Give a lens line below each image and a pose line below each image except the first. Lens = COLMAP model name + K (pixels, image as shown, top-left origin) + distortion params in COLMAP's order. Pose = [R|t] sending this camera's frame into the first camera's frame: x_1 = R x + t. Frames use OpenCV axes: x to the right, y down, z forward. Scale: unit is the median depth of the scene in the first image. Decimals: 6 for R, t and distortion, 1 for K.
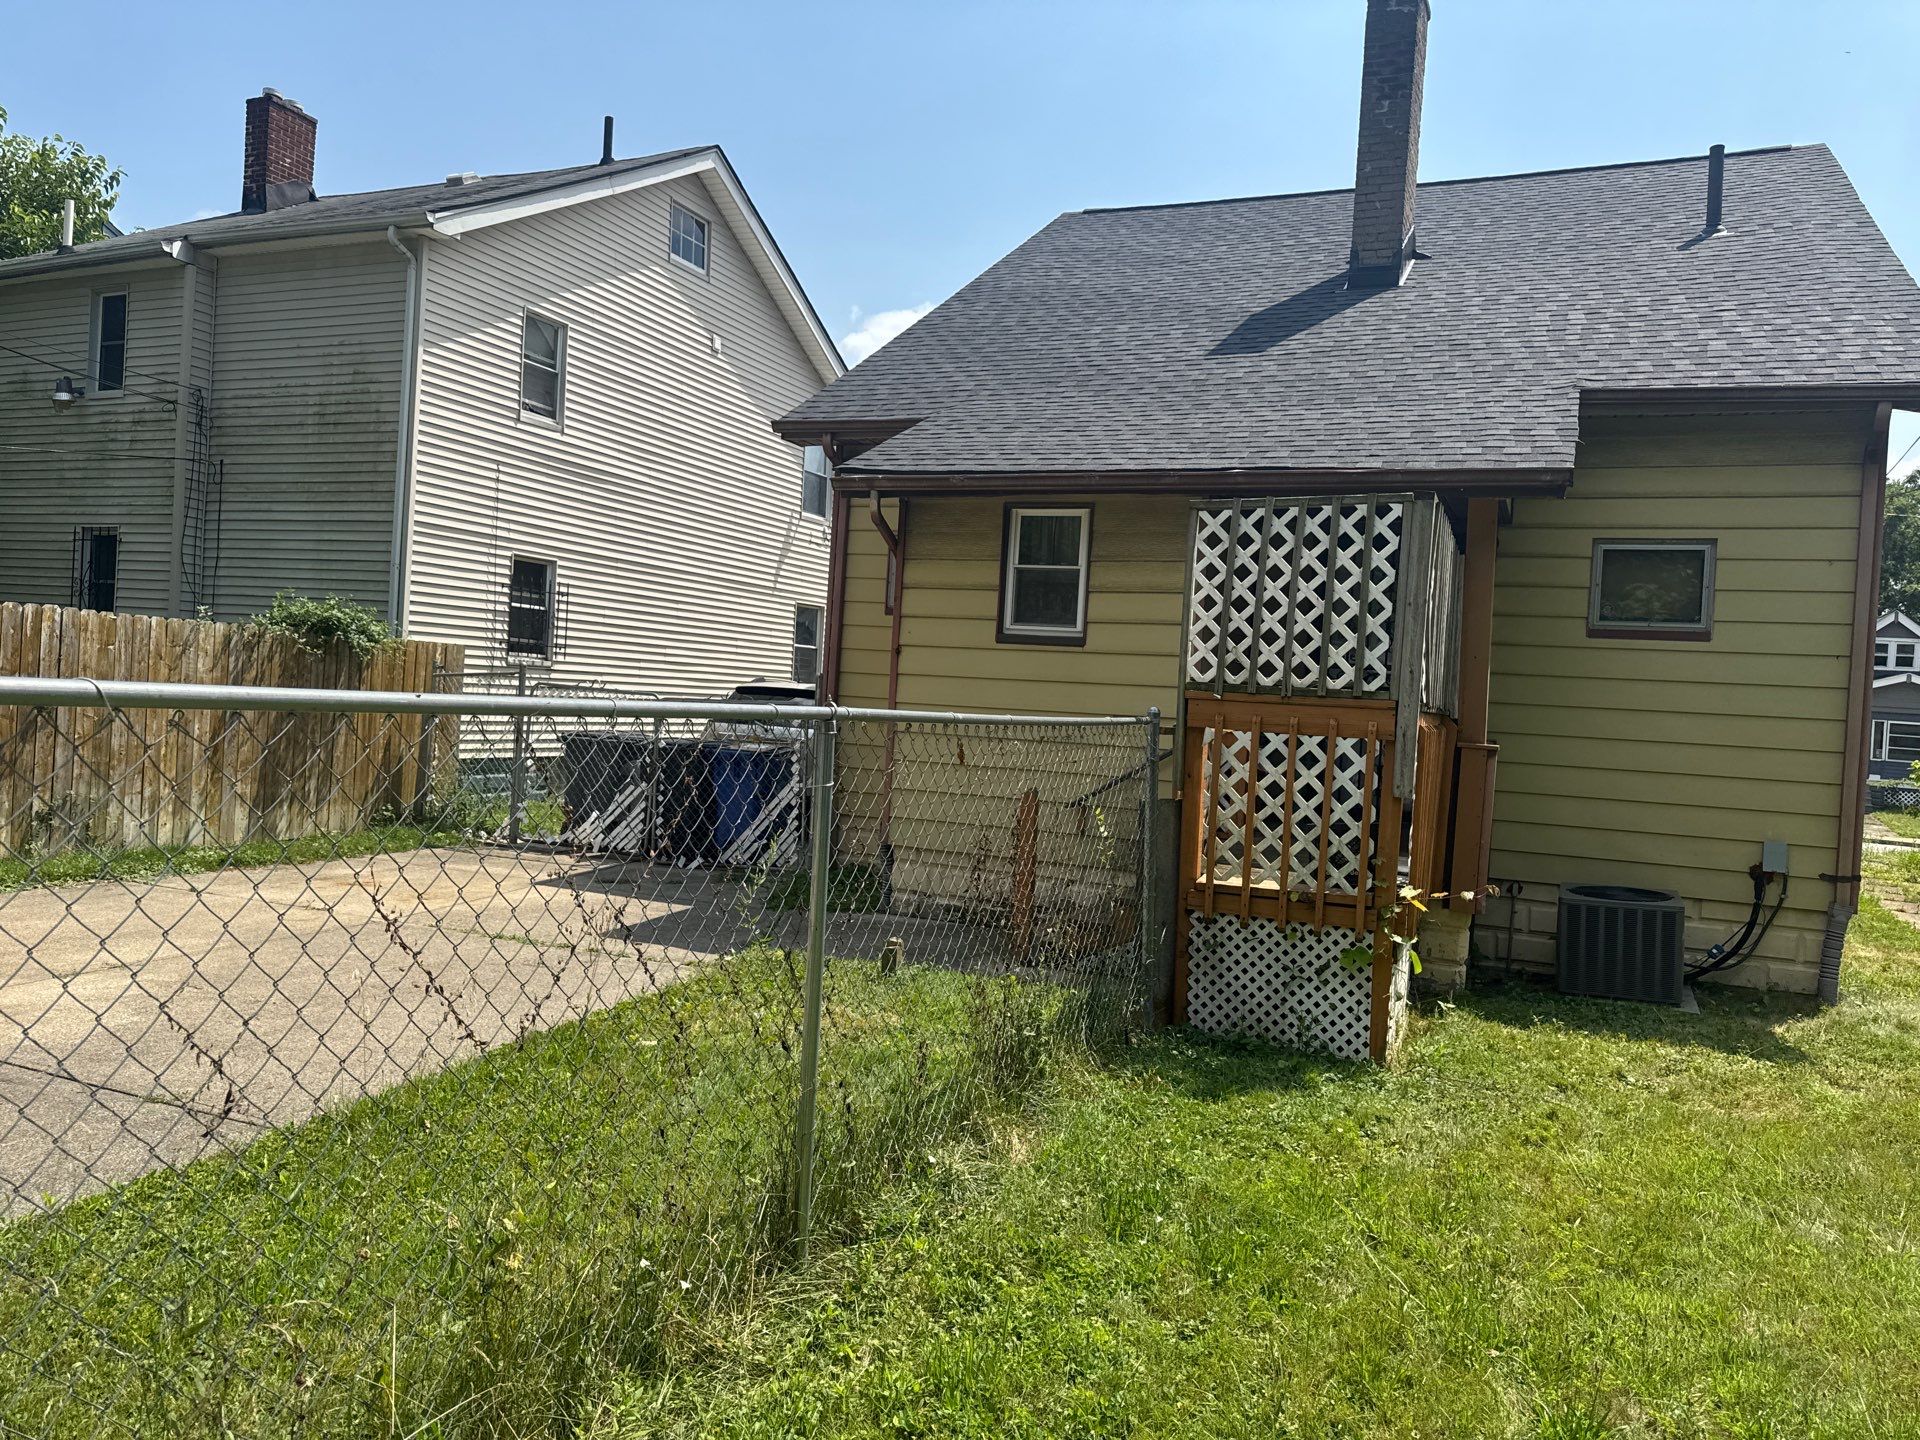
lens RADIAL K [[1335.0, 0, 917.2], [0, 1335.0, 724.0], [0, 0, 1]] dist [0.011229, -0.001645]
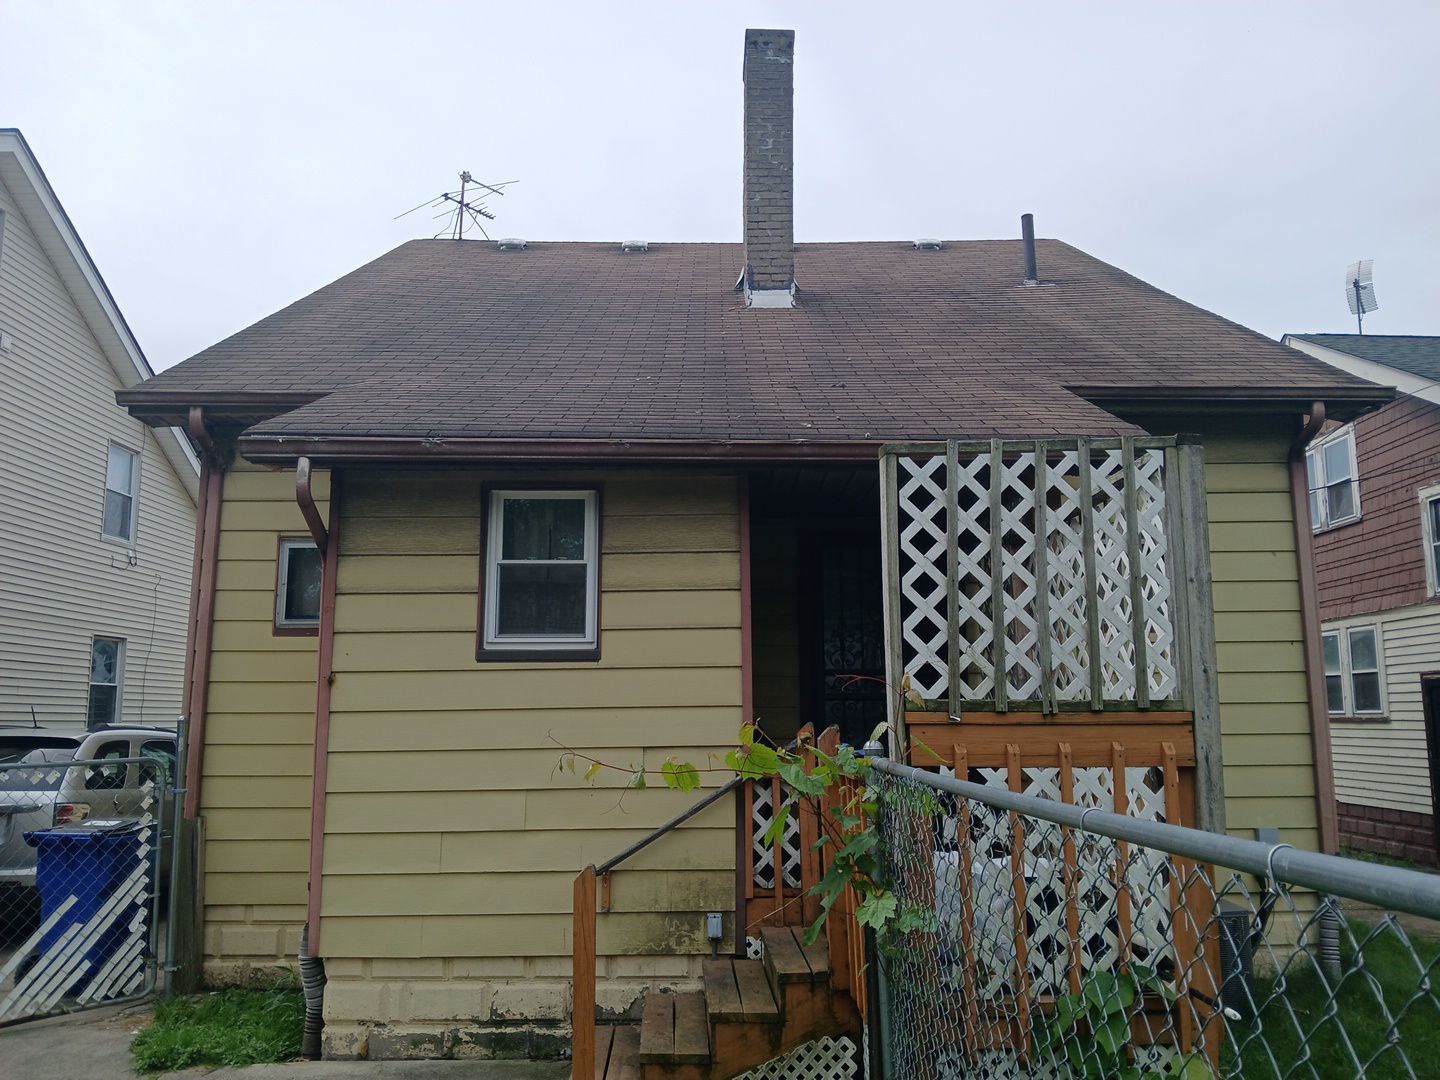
lens RADIAL K [[1094.4, 0, 730.4], [0, 1094.4, 556.9], [0, 0, 1]] dist [0.098682, -0.196799]
pose [[0.893368, 0.000288, 0.449326, -0.096023], [0.069802, 0.987770, -0.139417, -0.023391], [-0.443871, 0.155915, 0.882422, 0.388867]]
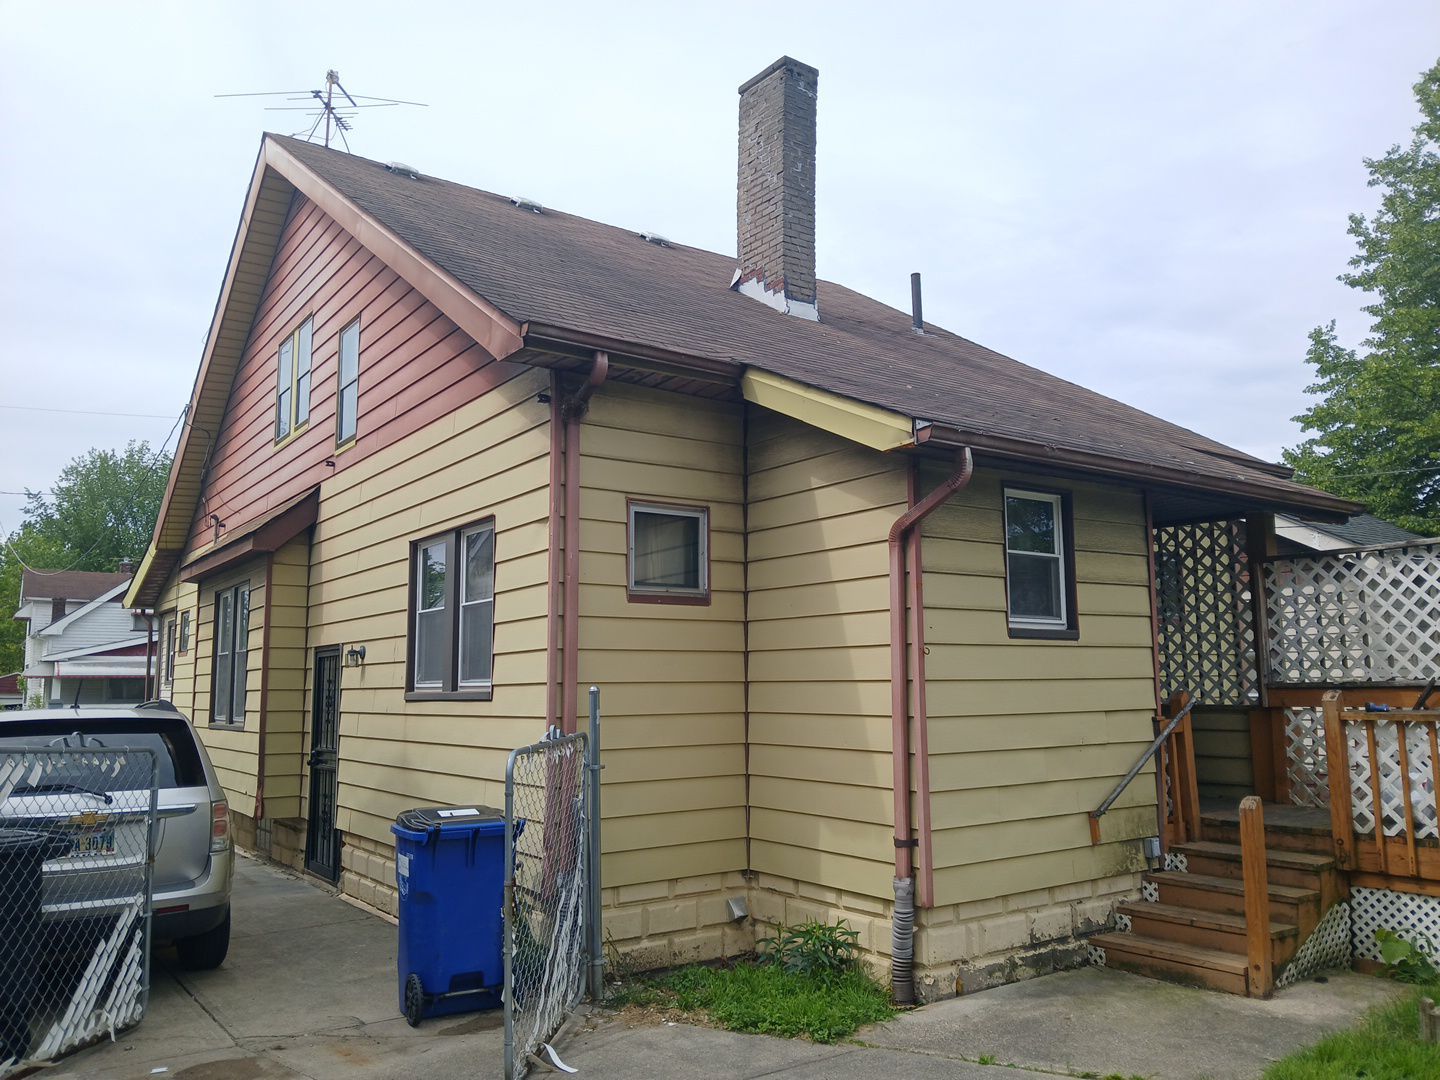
lens RADIAL K [[1086.4, 0, 721.9], [0, 1086.4, 560.2], [0, 0, 1]] dist [0.083635, -0.189531]
pose [[0.480113, 0.035228, 0.876499, -0.674508], [0.063692, 0.995156, -0.074885, -0.072406], [-0.874891, 0.091779, 0.475544, 0.851466]]
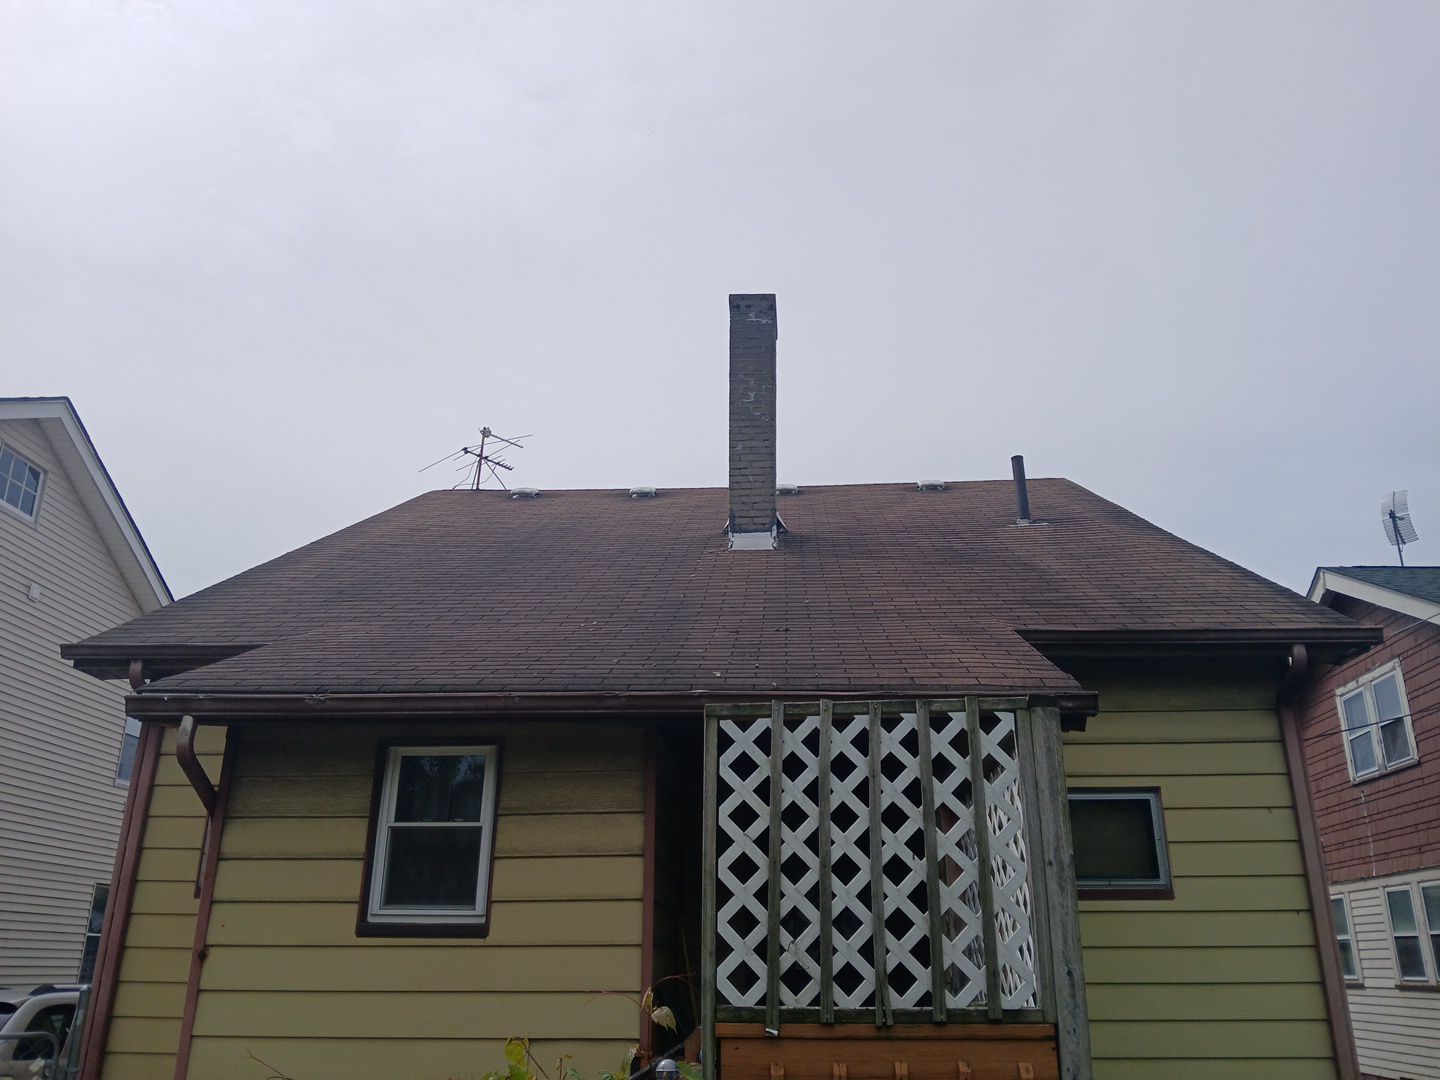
lens RADIAL K [[1094.4, 0, 730.4], [0, 1094.4, 556.9], [0, 0, 1]] dist [0.098682, -0.196799]
pose [[0.922153, 0.081092, 0.378230, 0.005016], [0.060241, 0.935745, -0.347494, -0.035049], [-0.382105, 0.343228, 0.858015, 0.373677]]
